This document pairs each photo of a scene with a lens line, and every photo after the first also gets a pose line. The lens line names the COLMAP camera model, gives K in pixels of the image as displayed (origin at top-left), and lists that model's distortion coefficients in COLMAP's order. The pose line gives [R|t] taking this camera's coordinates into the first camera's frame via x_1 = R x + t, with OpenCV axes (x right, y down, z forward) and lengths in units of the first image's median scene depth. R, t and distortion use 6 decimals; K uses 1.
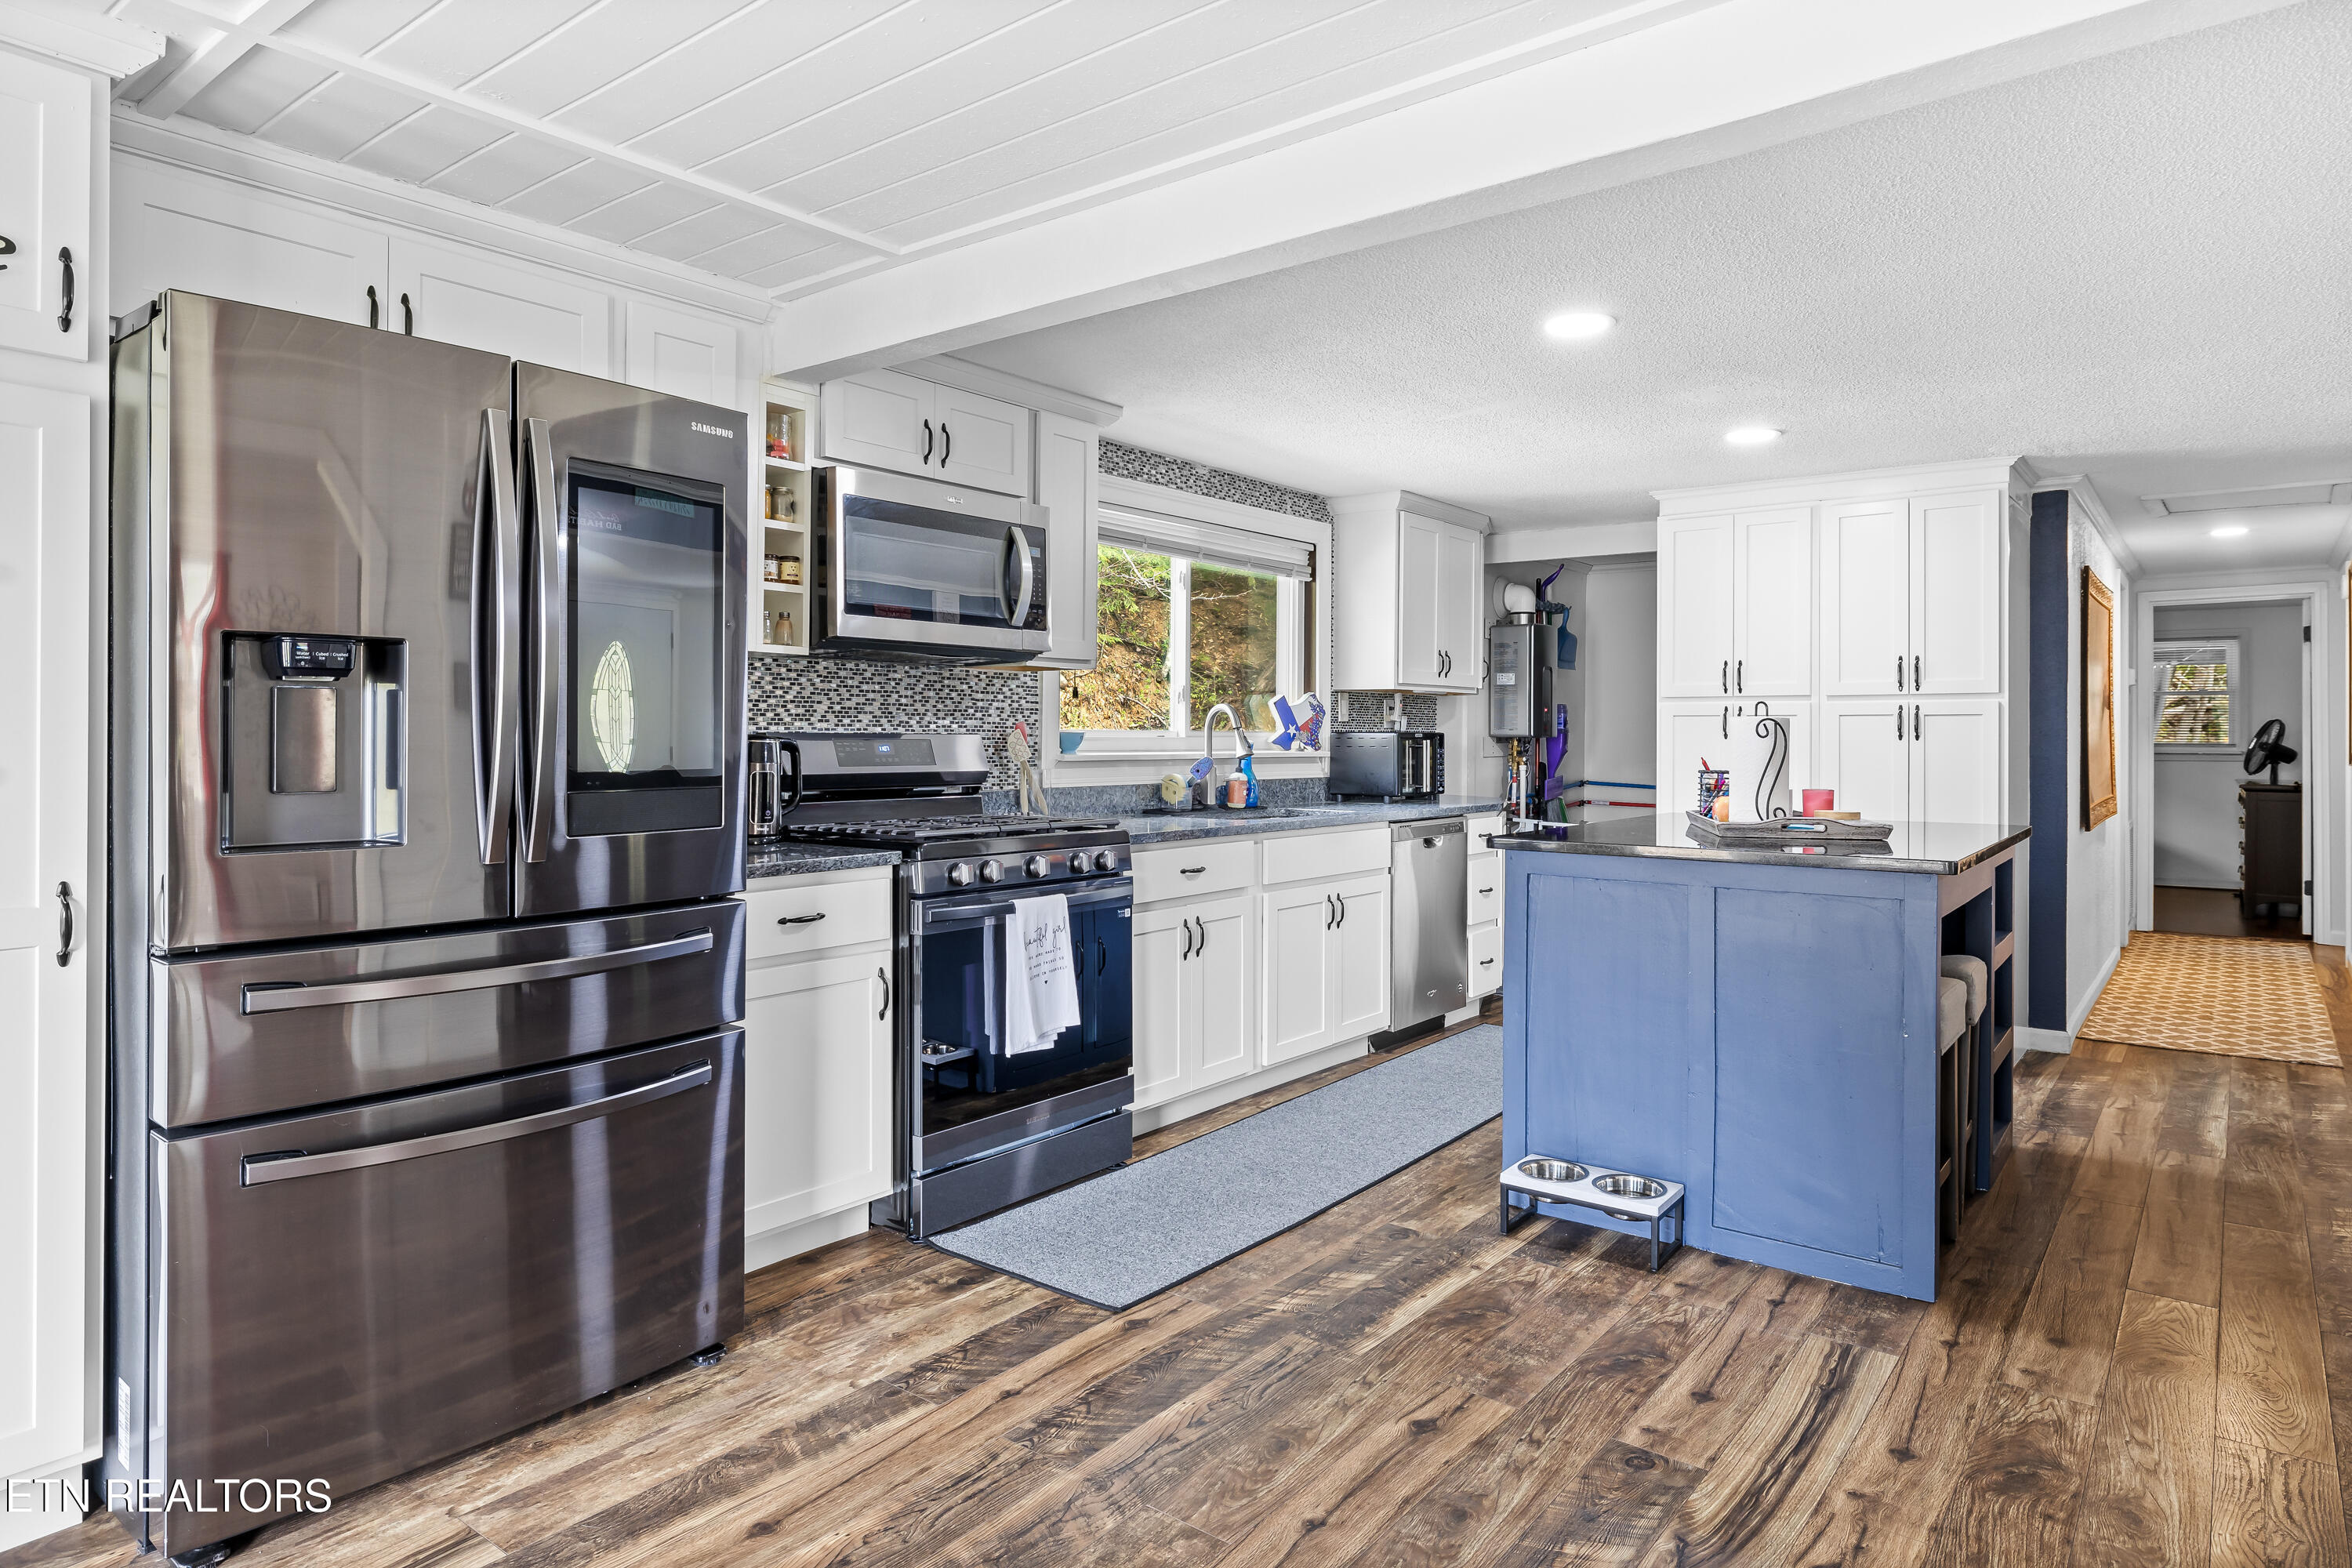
lens RADIAL K [[1343.0, 0, 1175.5], [0, 1343.0, 736.5], [0, 0, 1]] dist [0.000751, -0.001086]
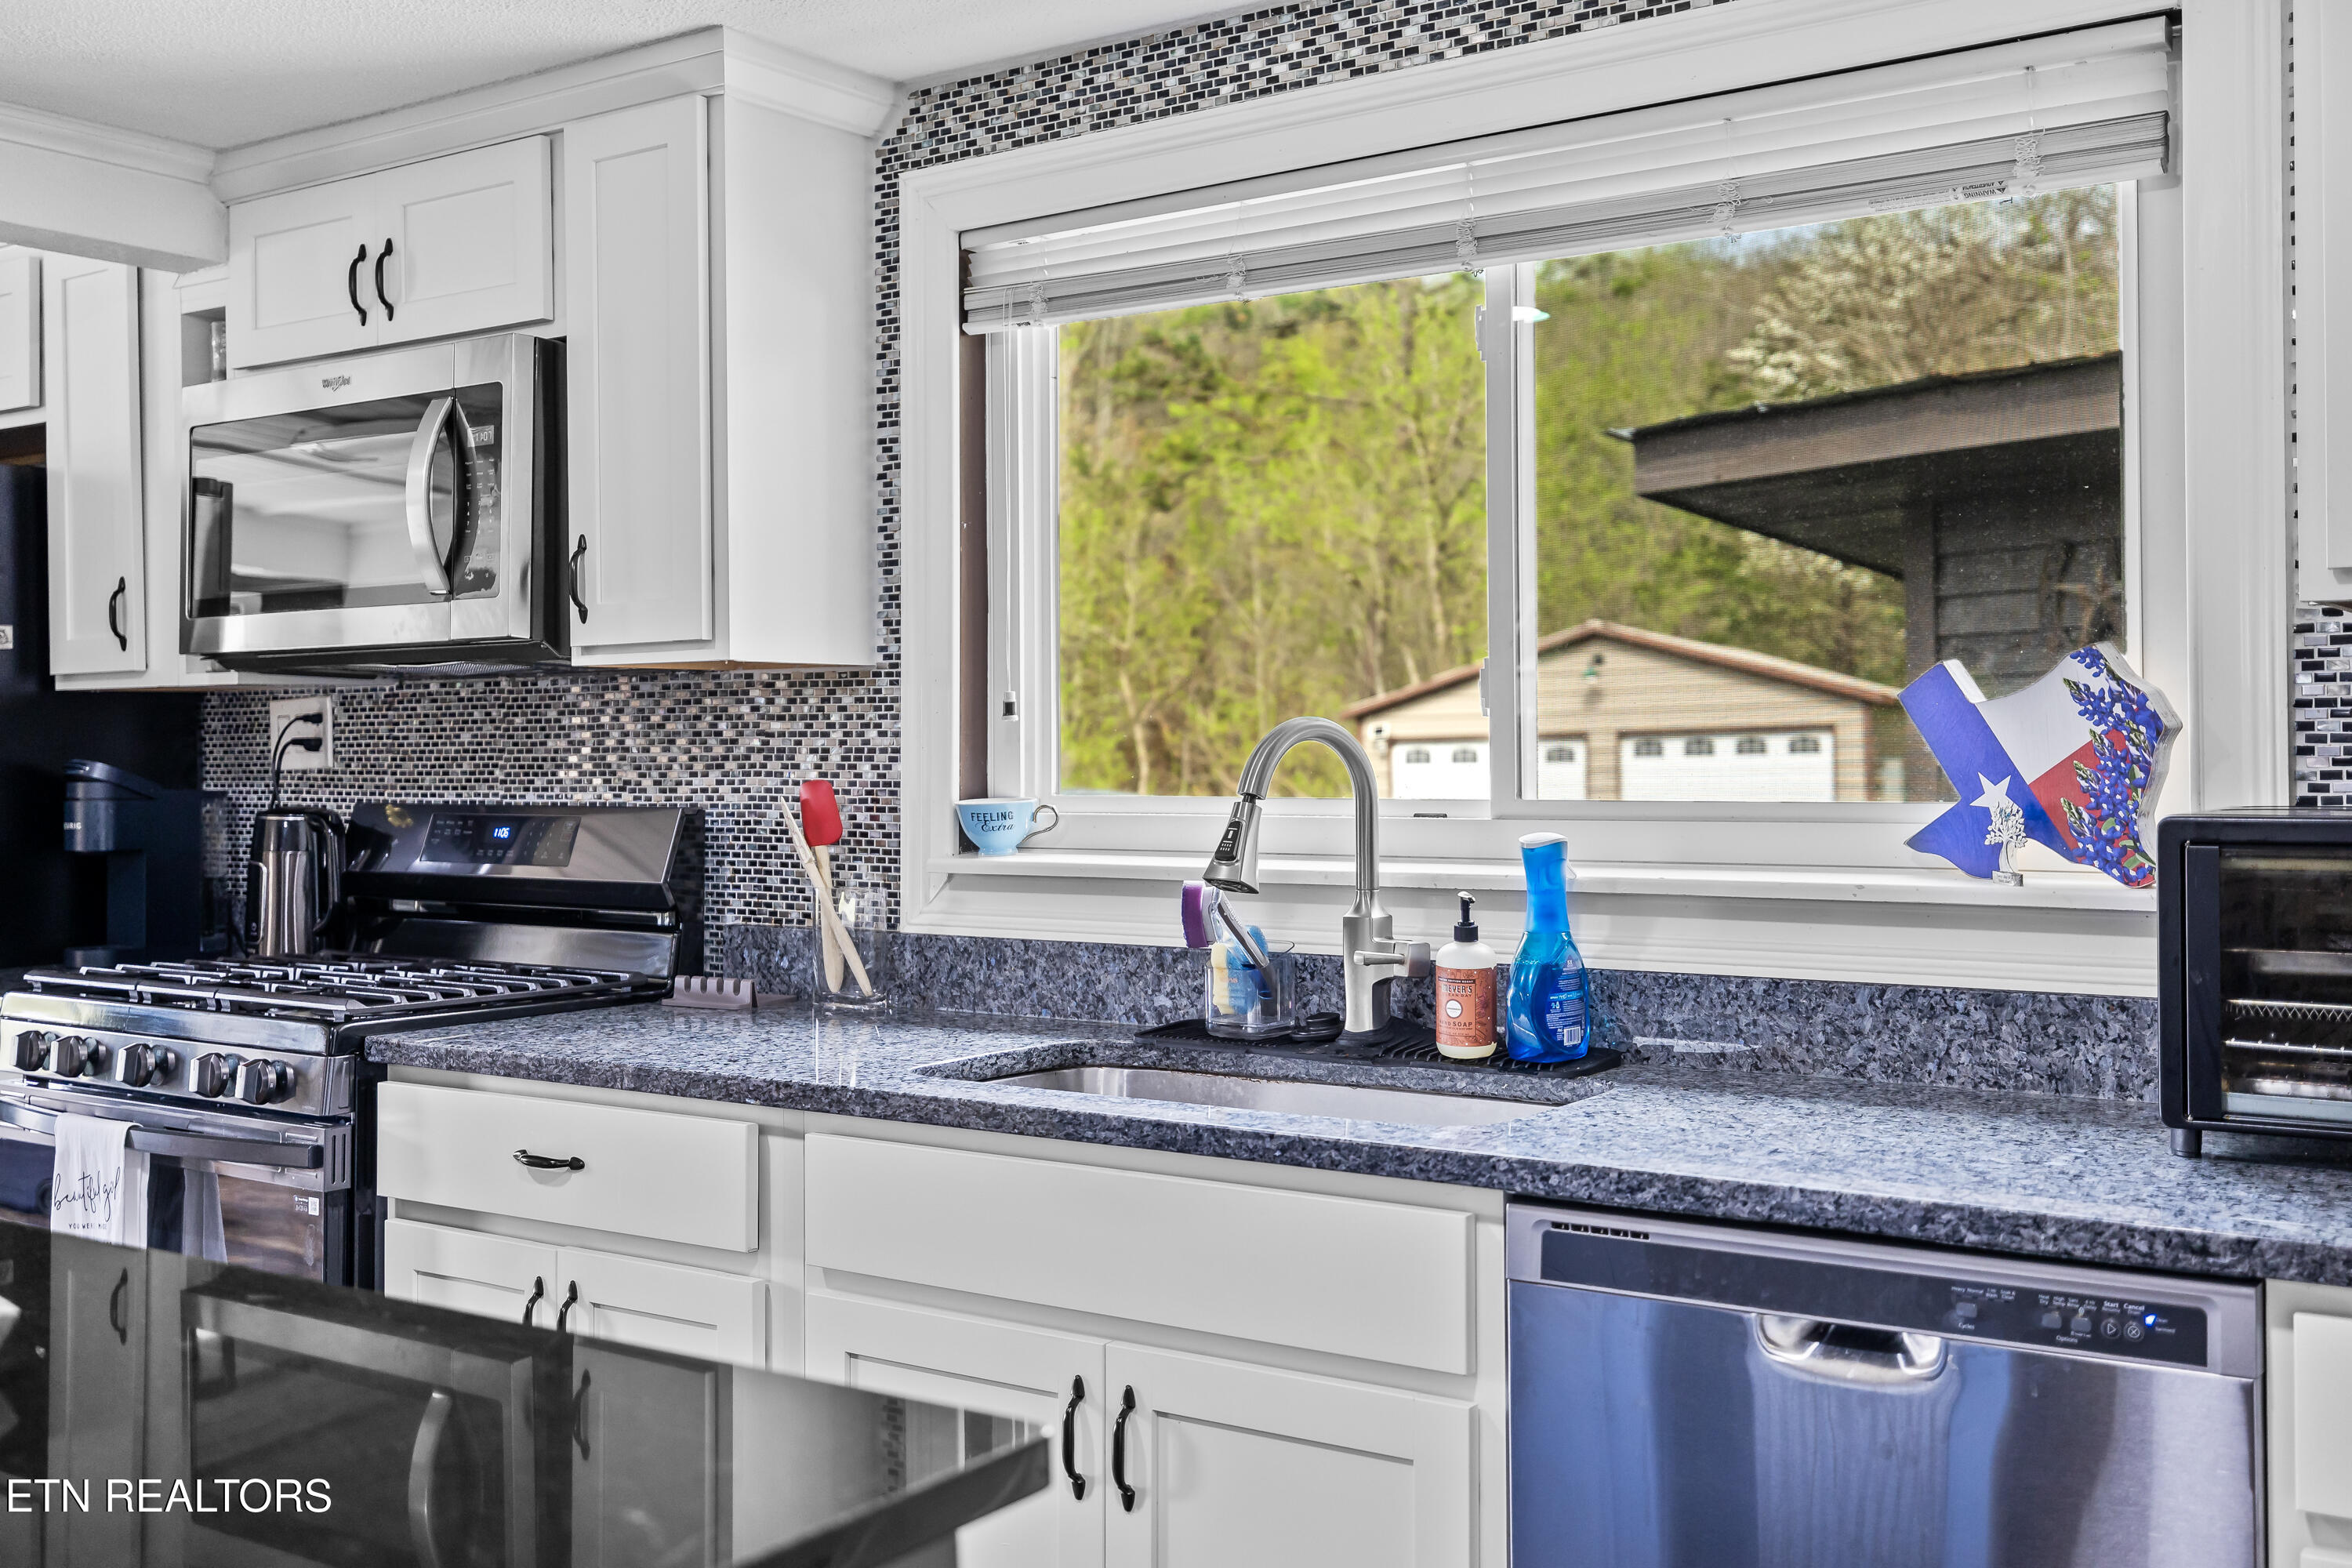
lens RADIAL K [[2270.7, 0, 1175.2], [0, 2270.7, 785.9], [0, 0, 1]] dist [-0.067331, -0.006932]
pose [[0.082911, -0.004145, -0.996548, 0.694480], [-0.003305, 0.999985, -0.004434, -0.006284], [0.996552, 0.003661, 0.082896, 1.133725]]
